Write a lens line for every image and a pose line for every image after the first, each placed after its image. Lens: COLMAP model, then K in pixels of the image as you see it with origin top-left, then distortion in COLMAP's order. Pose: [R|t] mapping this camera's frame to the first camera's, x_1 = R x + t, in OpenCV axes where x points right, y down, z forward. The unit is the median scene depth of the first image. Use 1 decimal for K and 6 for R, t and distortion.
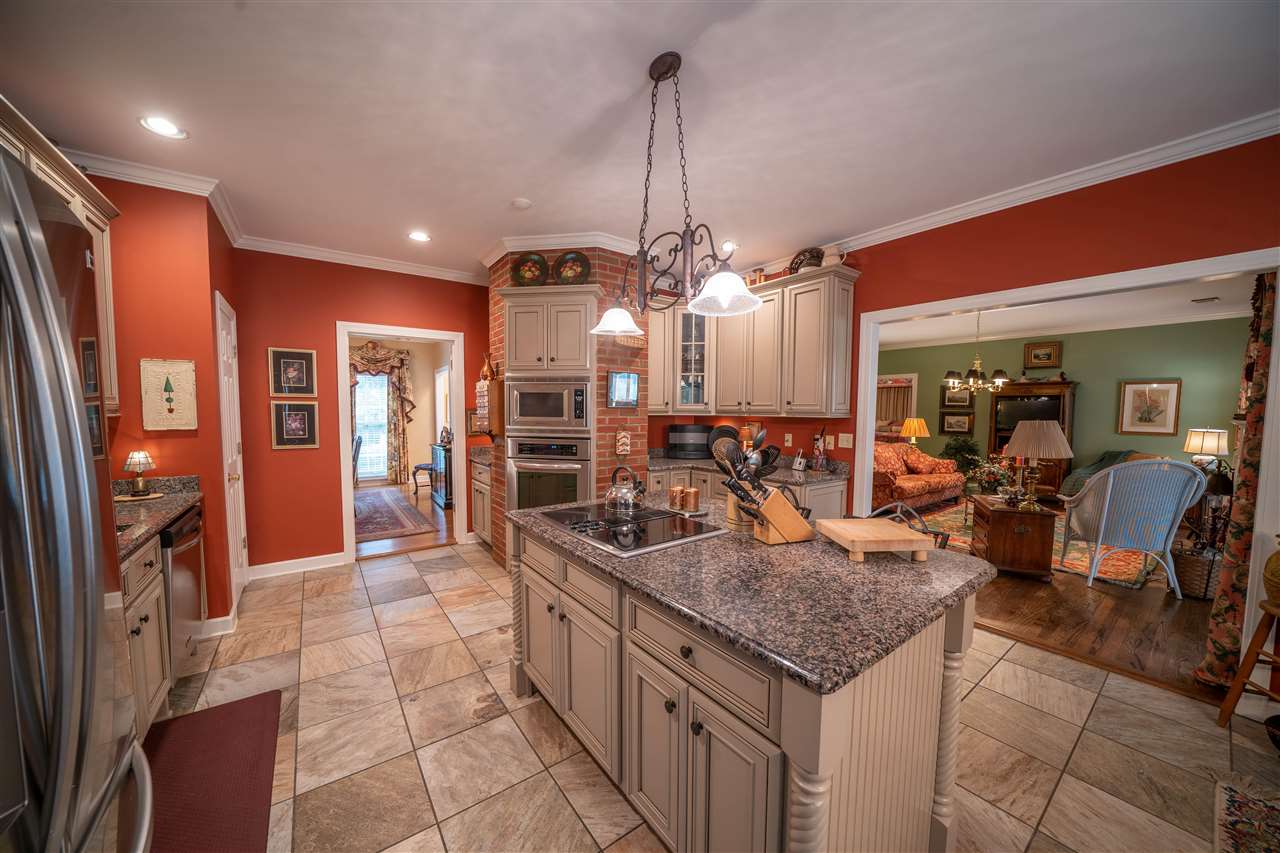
lens RADIAL K [[442.9, 0, 635.8], [0, 442.9, 436.2], [0, 0, 1]] dist [-0.018861, 0.000371]
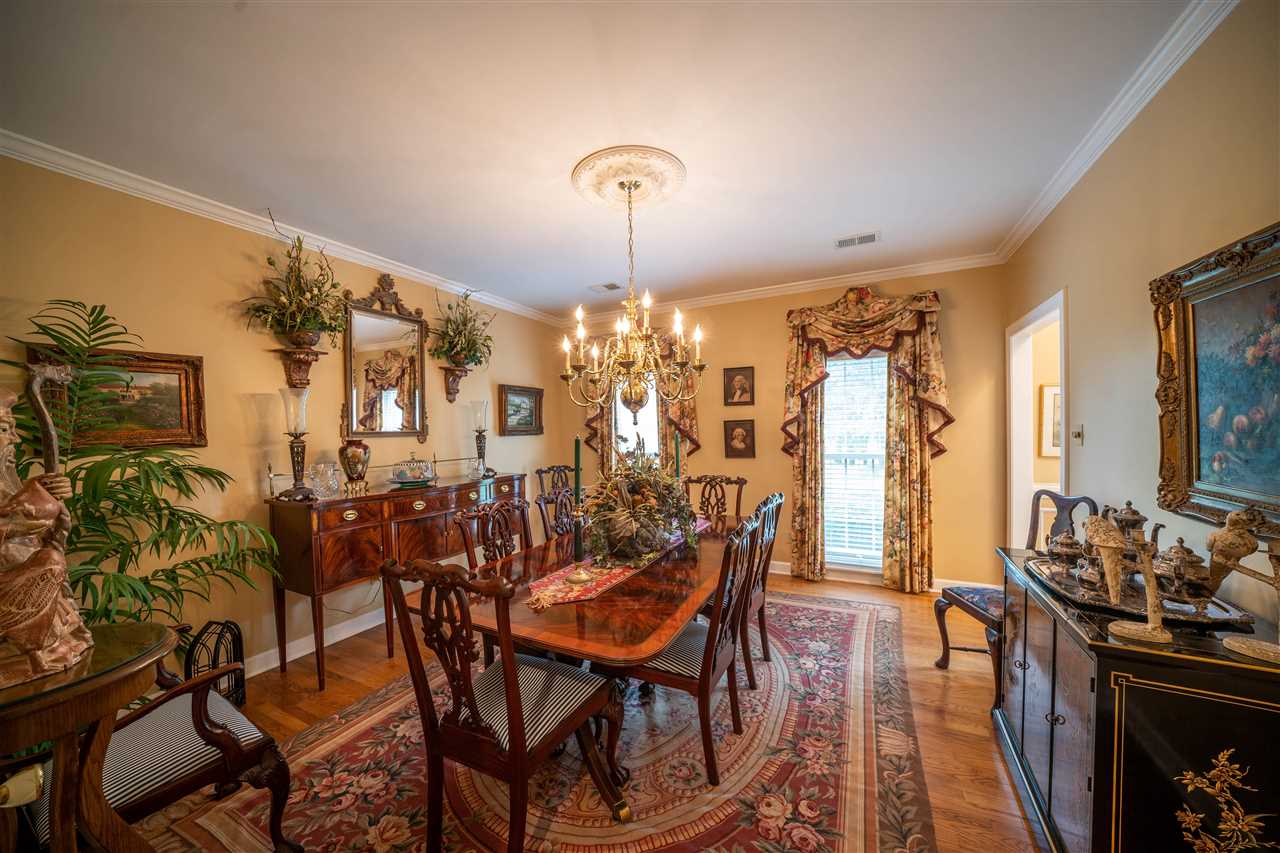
lens RADIAL K [[442.9, 0, 630.5], [0, 442.9, 431.2], [0, 0, 1]] dist [-0.018861, 0.000371]
pose [[0.443540, -0.000836, -0.896254, -0.569818], [-0.038745, 0.999047, -0.020106, -0.078929], [0.895417, 0.043643, 0.443085, 1.176858]]
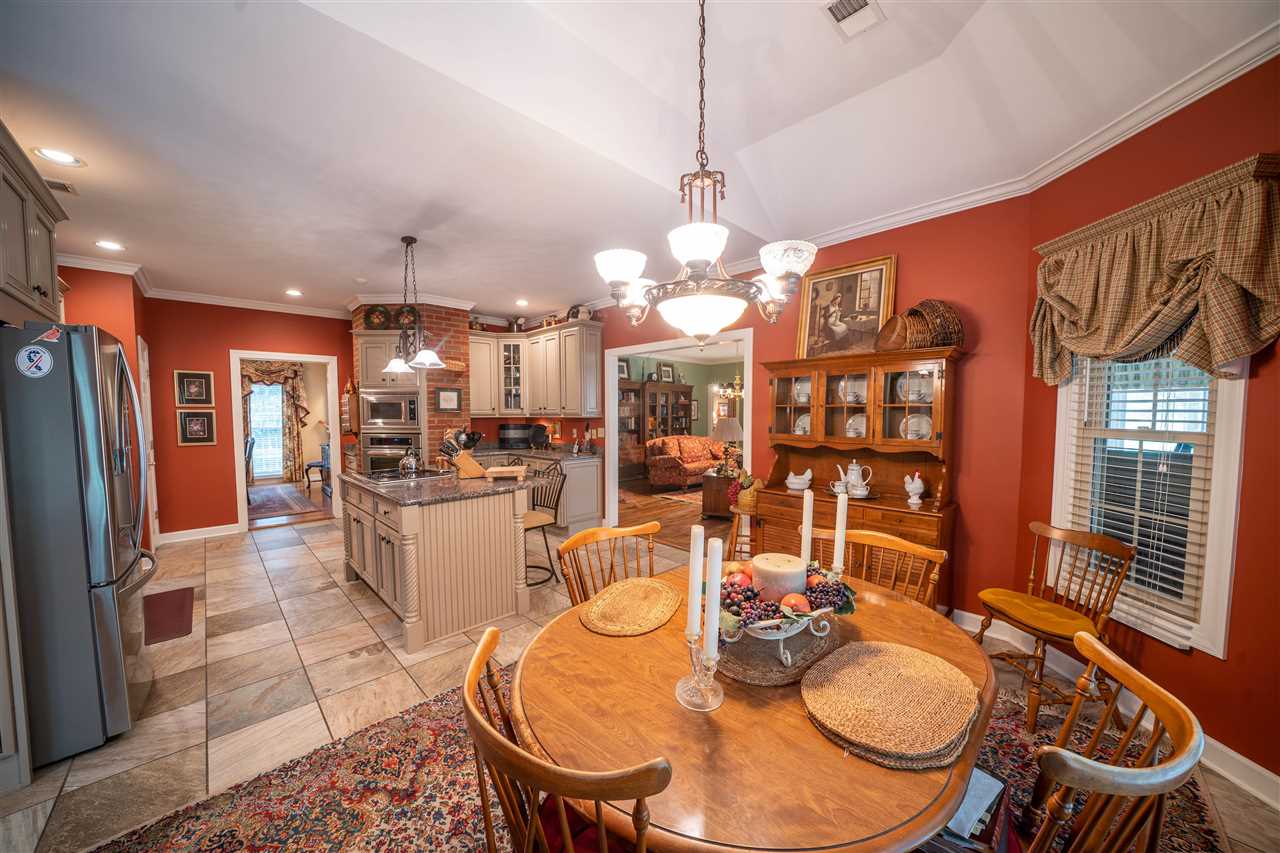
lens RADIAL K [[442.9, 0, 633.5], [0, 442.9, 436.4], [0, 0, 1]] dist [-0.018861, 0.000371]
pose [[0.989612, -0.016949, 0.142763, 0.350235], [0.017918, 0.999824, -0.005504, 0.032184], [-0.142645, 0.008005, 0.989742, -0.500125]]
